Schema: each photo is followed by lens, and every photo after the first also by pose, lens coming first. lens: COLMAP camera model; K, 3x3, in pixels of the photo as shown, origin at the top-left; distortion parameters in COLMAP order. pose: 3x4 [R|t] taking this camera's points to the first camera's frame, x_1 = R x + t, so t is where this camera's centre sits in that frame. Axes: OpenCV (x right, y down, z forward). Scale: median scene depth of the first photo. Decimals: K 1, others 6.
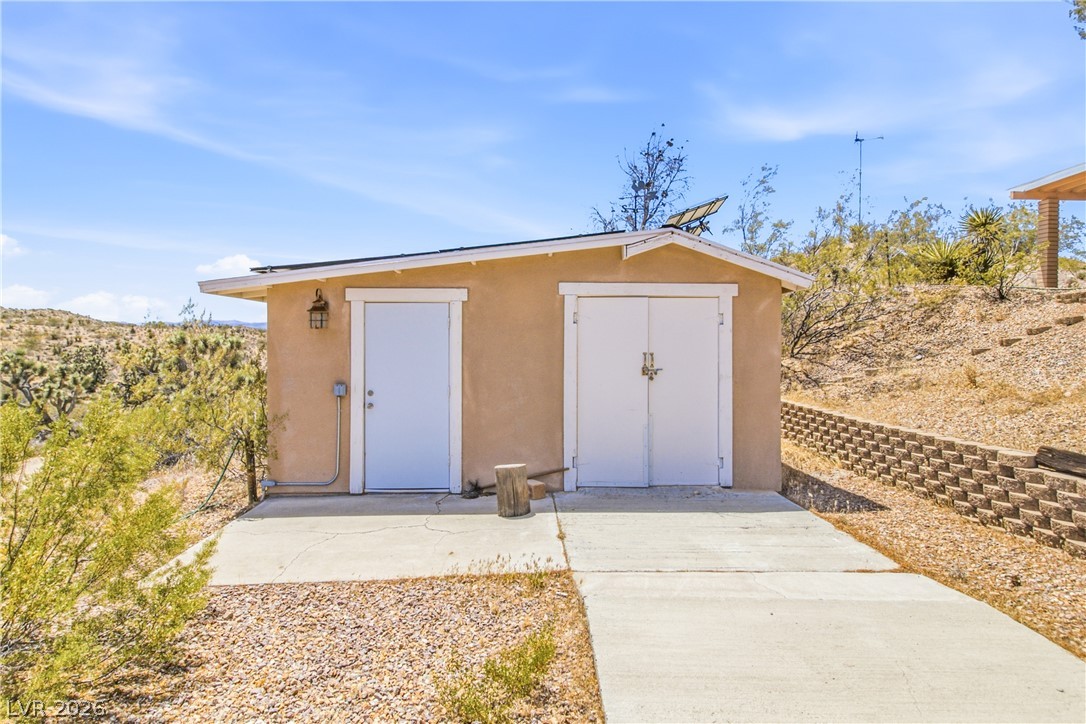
lens RADIAL K [[632.2, 0, 544.6], [0, 632.2, 334.5], [0, 0, 1]] dist [0.003355, 0.000466]
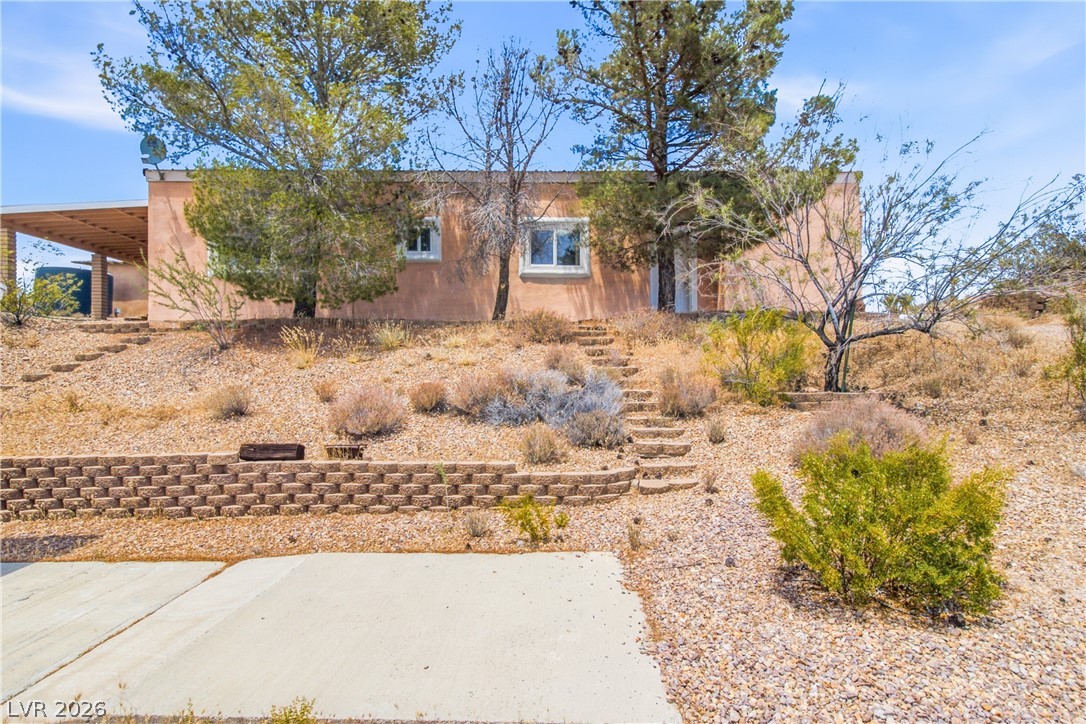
lens RADIAL K [[636.5, 0, 514.6], [0, 636.5, 361.0], [0, 0, 1]] dist [0.004451, 0.000797]
pose [[0.067475, 0.005824, 0.997704, -0.358660], [0.001210, 0.999982, -0.005919, 0.011982], [-0.997720, 0.001607, 0.067467, 0.275592]]
